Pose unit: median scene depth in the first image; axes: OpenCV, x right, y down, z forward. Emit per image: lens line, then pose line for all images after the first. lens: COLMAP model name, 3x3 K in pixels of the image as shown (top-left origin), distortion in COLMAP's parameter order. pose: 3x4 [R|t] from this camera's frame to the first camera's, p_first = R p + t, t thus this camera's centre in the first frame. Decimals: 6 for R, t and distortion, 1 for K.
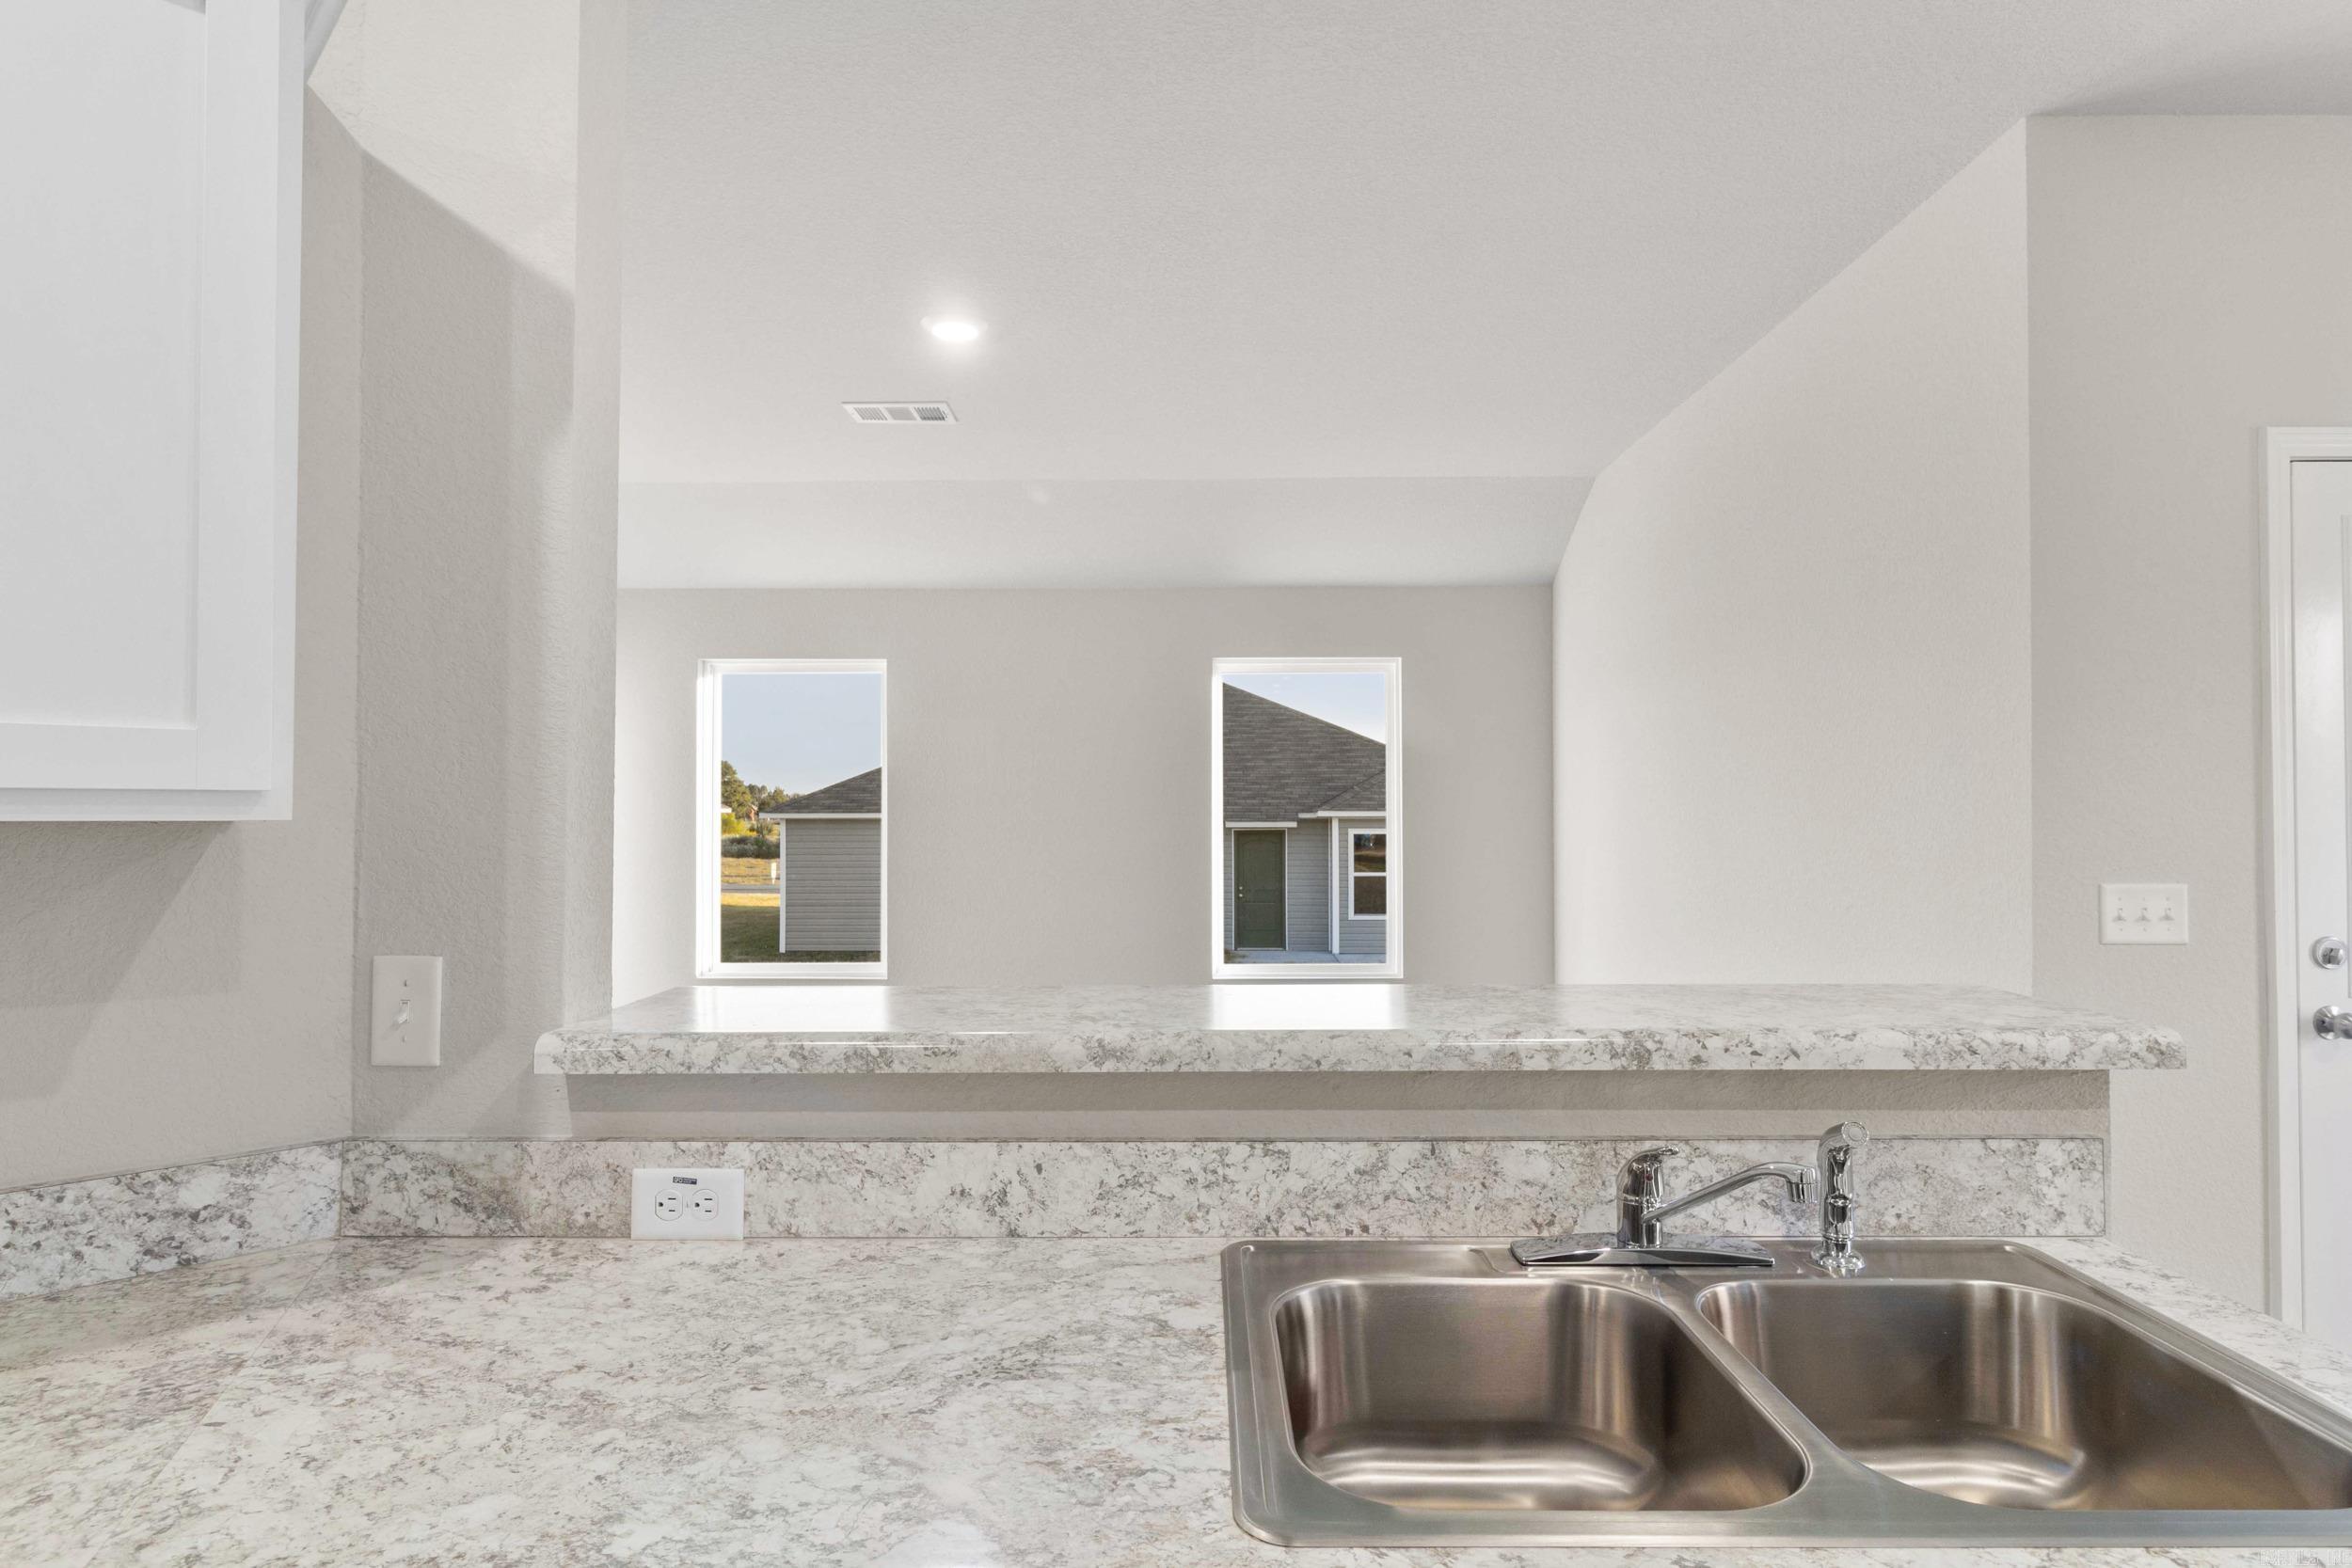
lens RADIAL K [[1268.4, 0, 1183.6], [0, 1268.4, 805.4], [0, 0, 1]] dist [0.000461, 0.001330]
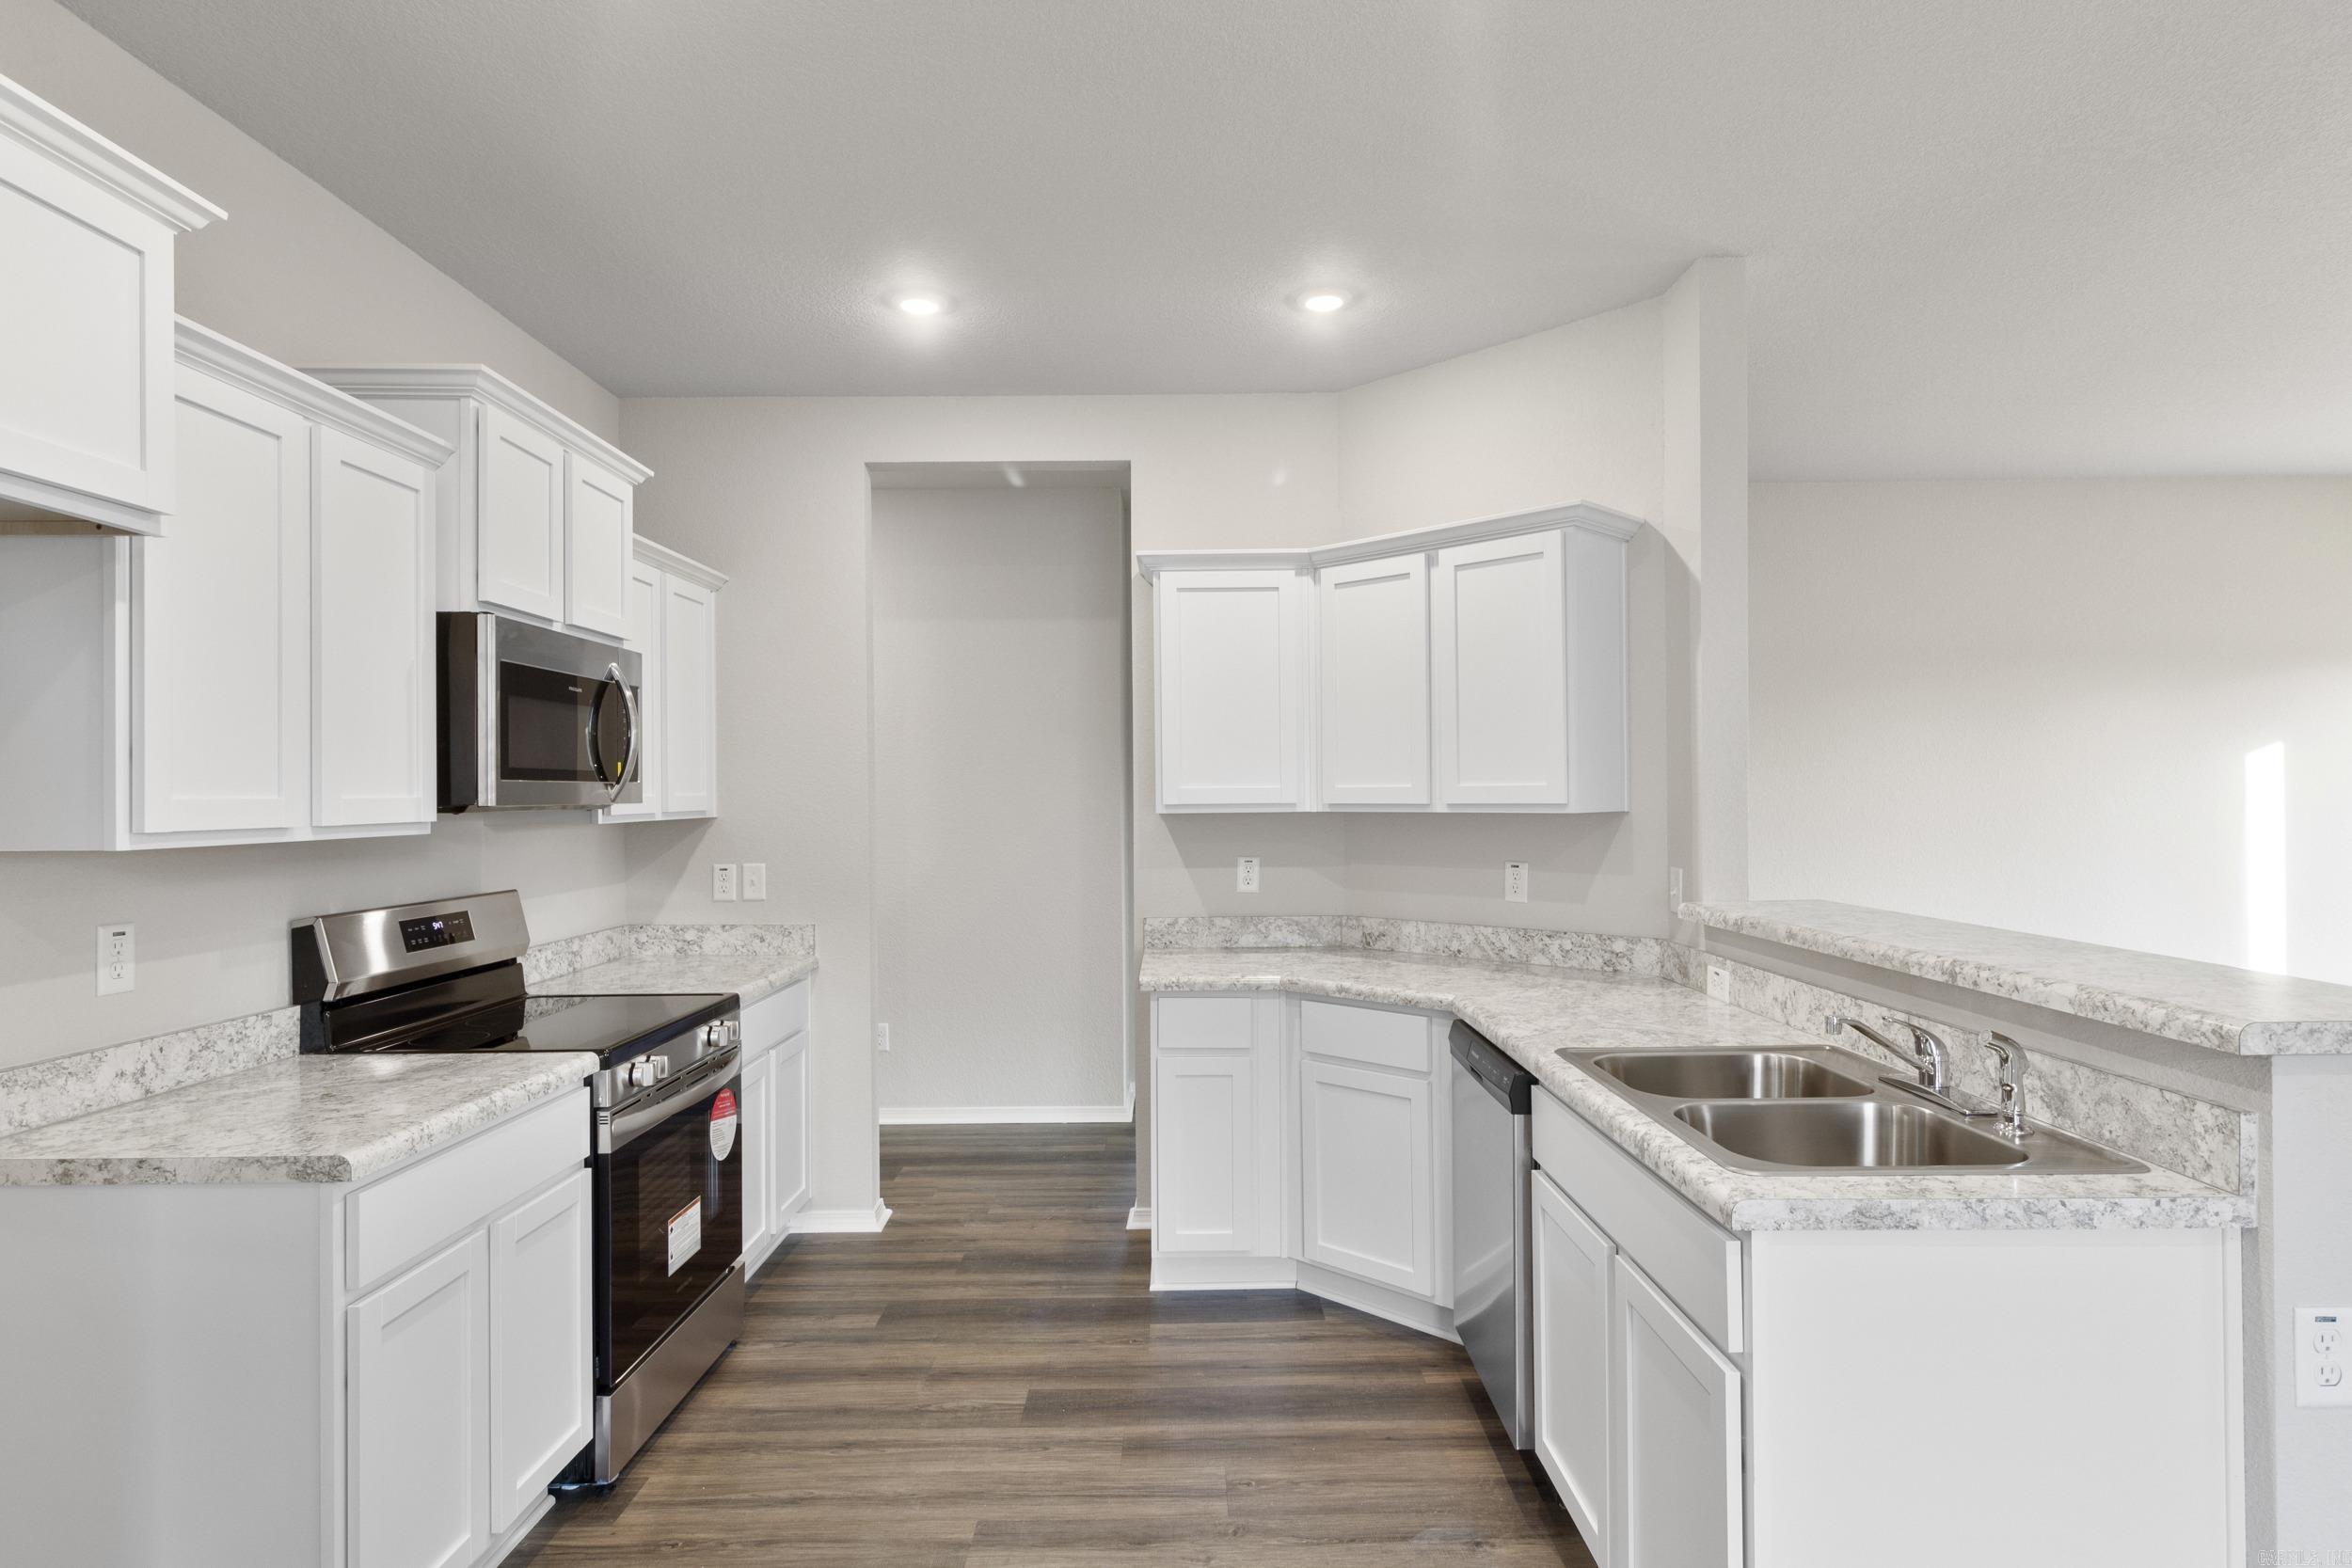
lens RADIAL K [[1268.4, 0, 1186.7], [0, 1268.4, 790.8], [0, 0, 1]] dist [0.000461, 0.001330]
pose [[0.011279, -0.000609, -0.999936, 1.866909], [0.018819, 0.999823, -0.000397, -0.047982], [0.999759, -0.018813, 0.011289, 0.032845]]
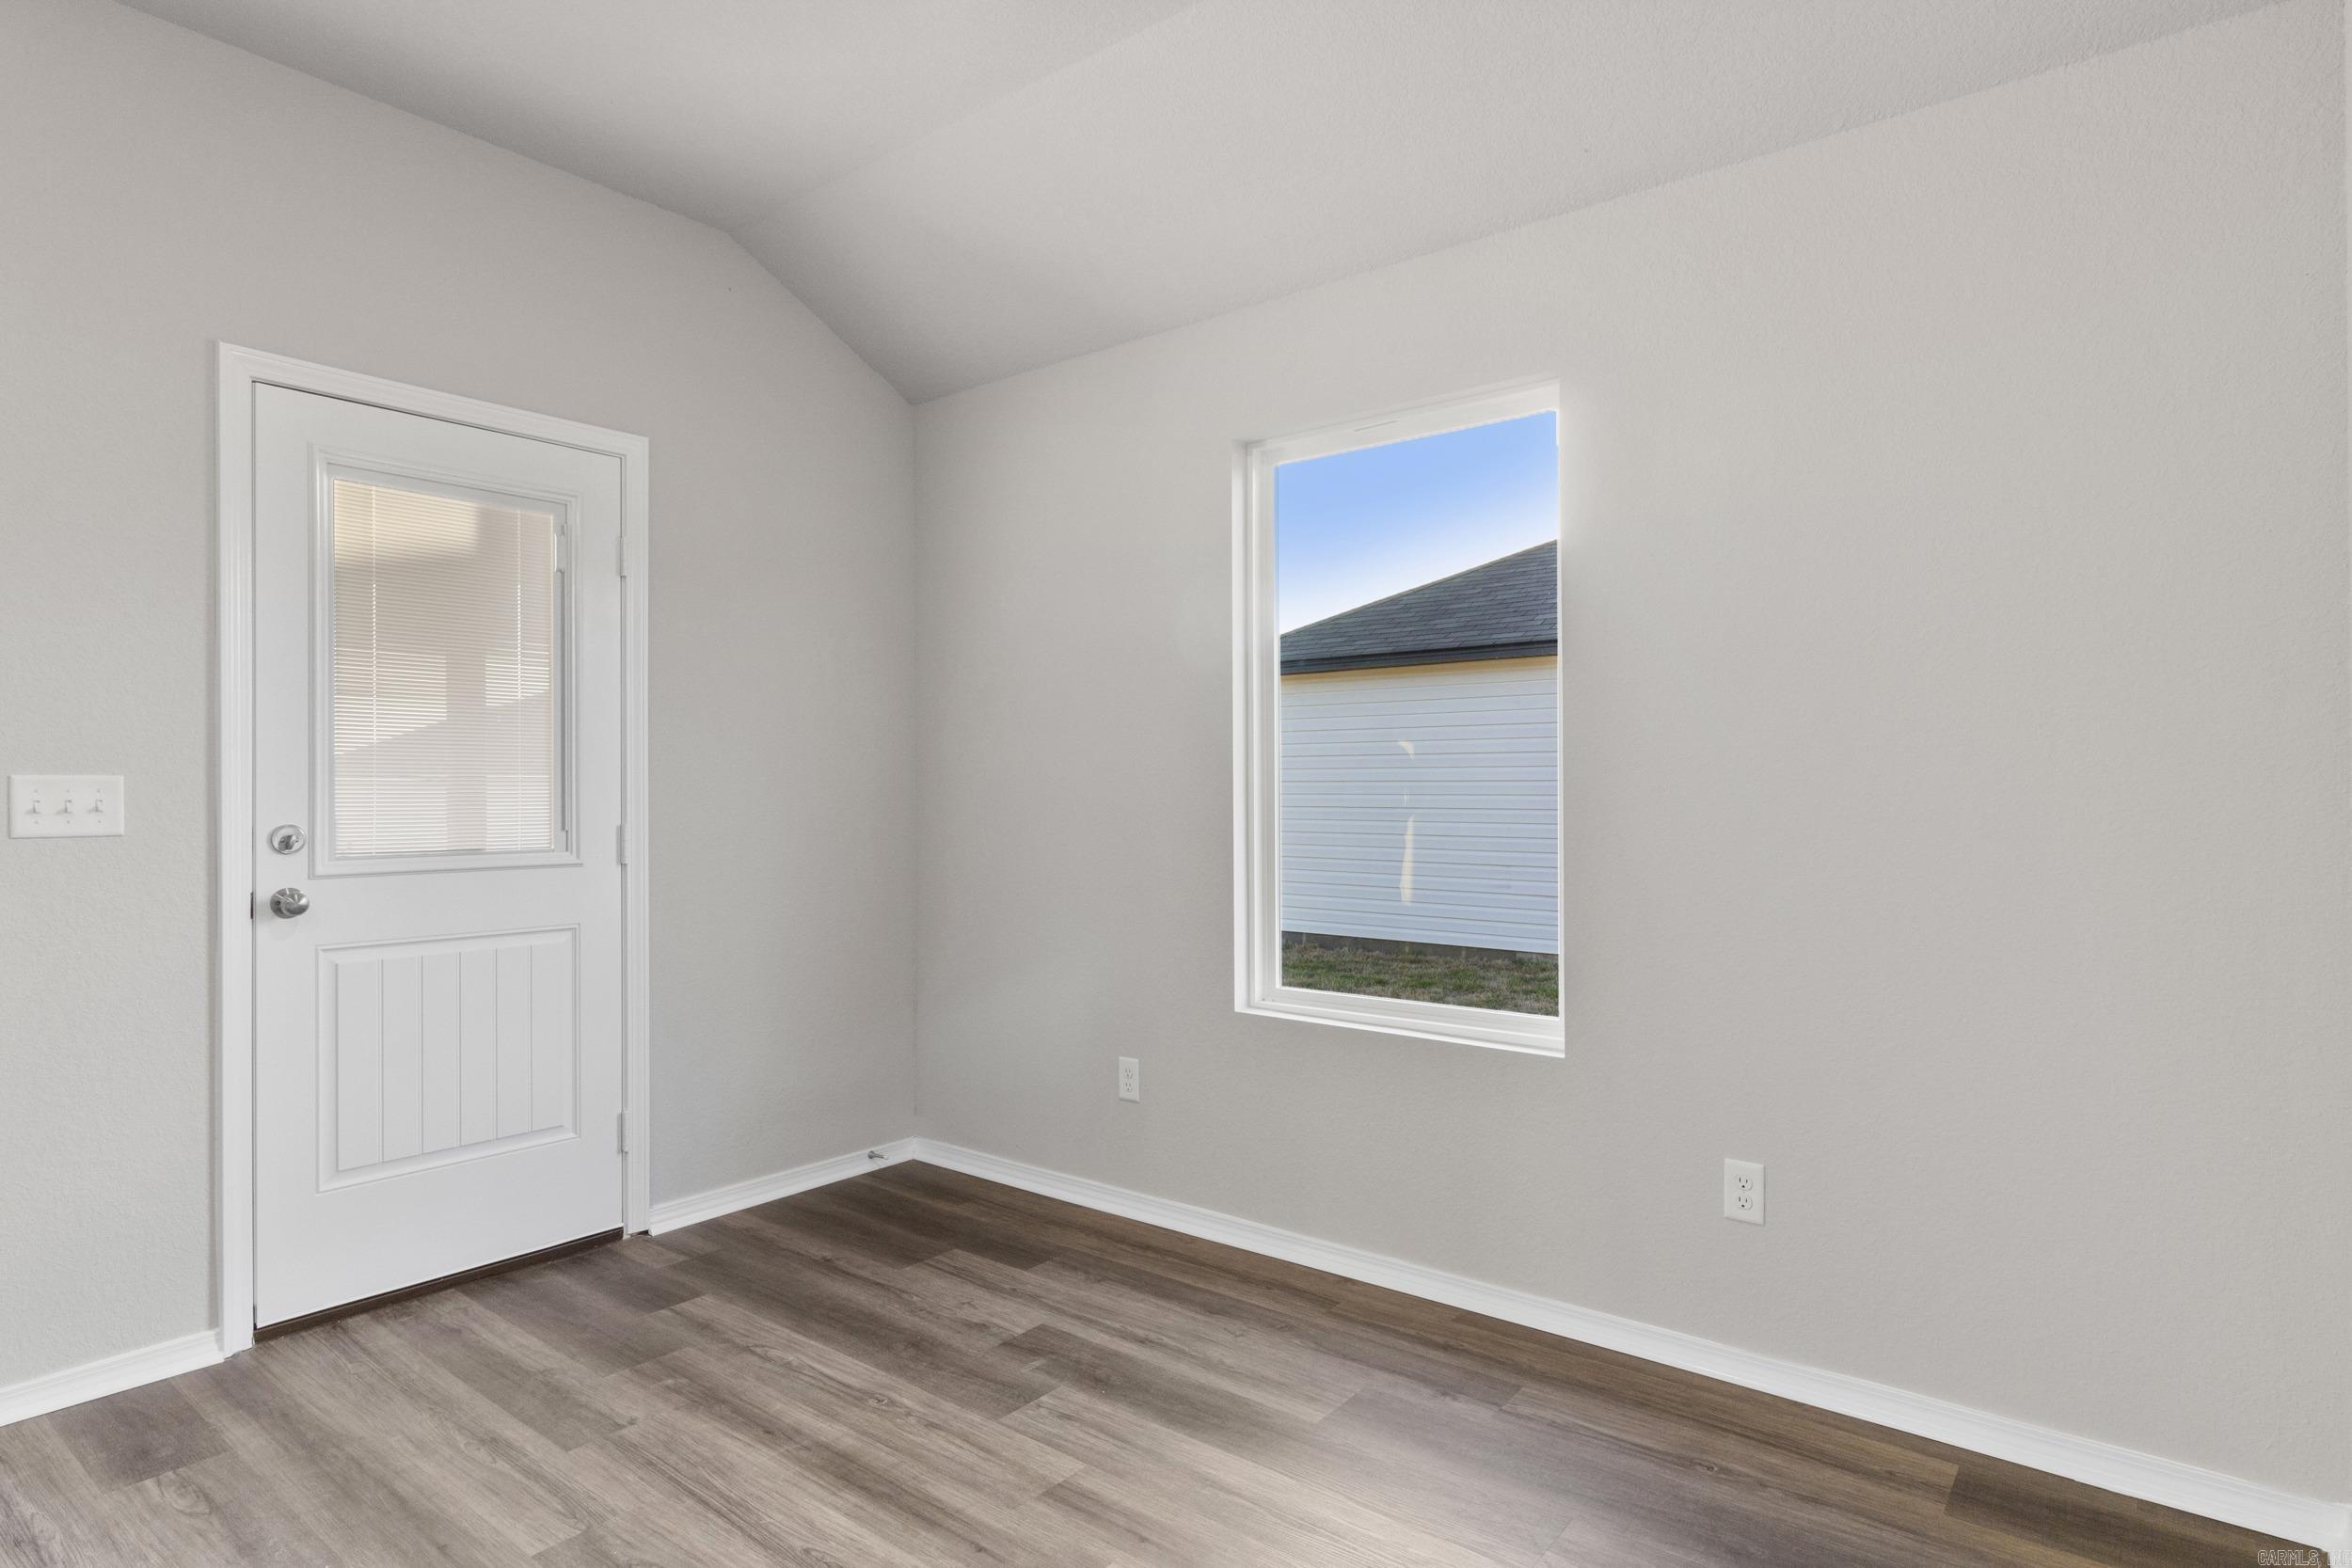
lens RADIAL K [[1268.4, 0, 1208.3], [0, 1268.4, 773.3], [0, 0, 1]] dist [0.000461, 0.001330]
pose [[0.609823, 0.005523, 0.792518, 0.962554], [-0.004188, 0.999984, -0.003747, 0.111945], [-0.792527, -0.001034, 0.609836, -0.540386]]
